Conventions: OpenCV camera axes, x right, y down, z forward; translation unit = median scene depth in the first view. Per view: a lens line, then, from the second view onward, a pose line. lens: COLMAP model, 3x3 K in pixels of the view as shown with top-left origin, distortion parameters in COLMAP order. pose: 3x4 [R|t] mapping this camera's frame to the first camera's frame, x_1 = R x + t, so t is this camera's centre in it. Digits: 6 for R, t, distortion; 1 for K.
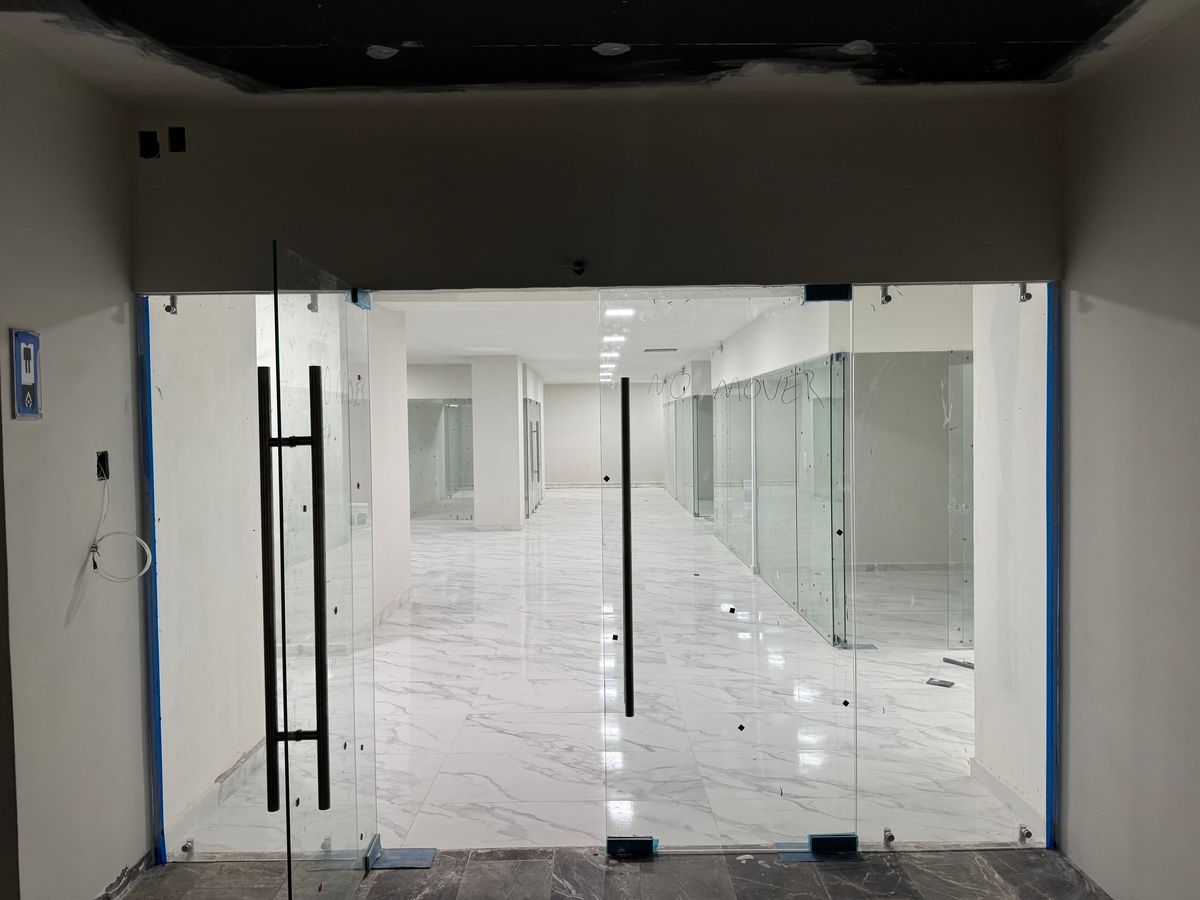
lens RADIAL K [[848.8, 0, 600.0], [0, 848.8, 450.0], [0, 0, 1]] dist [0.003119, -0.007808]
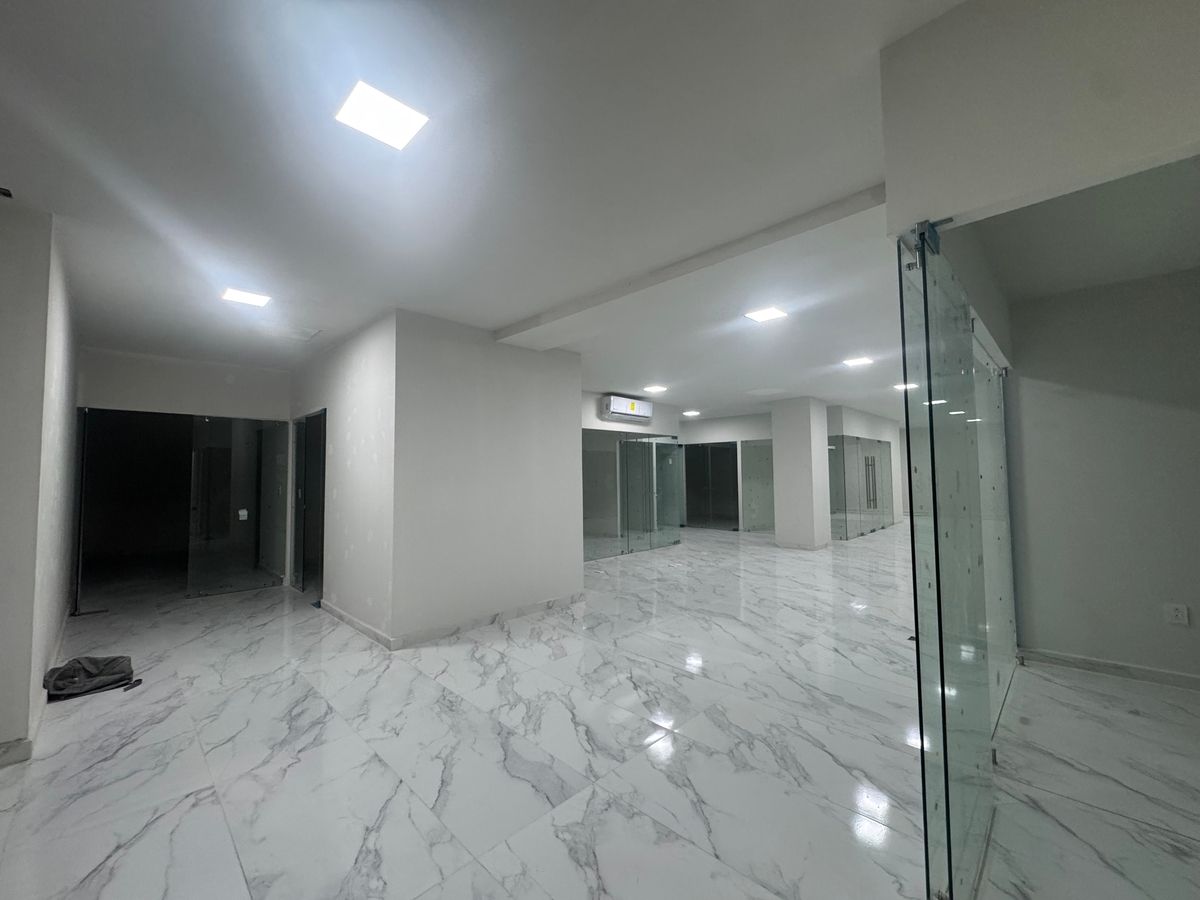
lens RADIAL K [[482.8, 0, 600.0], [0, 482.8, 450.0], [0, 0, 1]] dist [-0.001161, -0.000113]
pose [[0.711339, -0.029777, -0.702218, 0.141401], [-0.019688, 0.997866, -0.062258, 0.006014], [0.702573, 0.058112, 0.709235, 0.302344]]
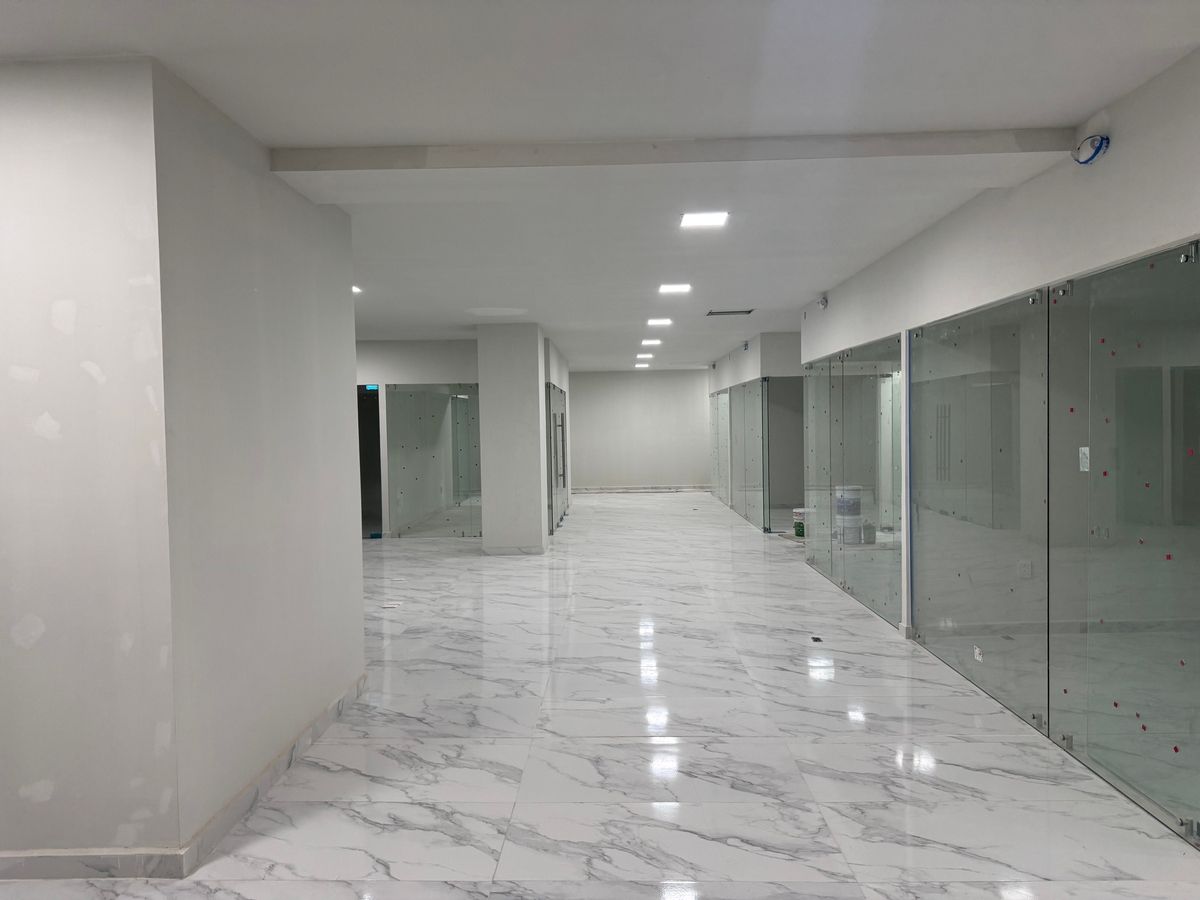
lens RADIAL K [[848.8, 0, 600.0], [0, 848.8, 450.0], [0, 0, 1]] dist [0.003119, -0.007808]
pose [[0.999686, -0.005671, -0.024407, -0.021300], [0.005697, 0.999983, 0.001014, 0.001036], [0.024400, -0.001153, 0.999702, 0.219714]]
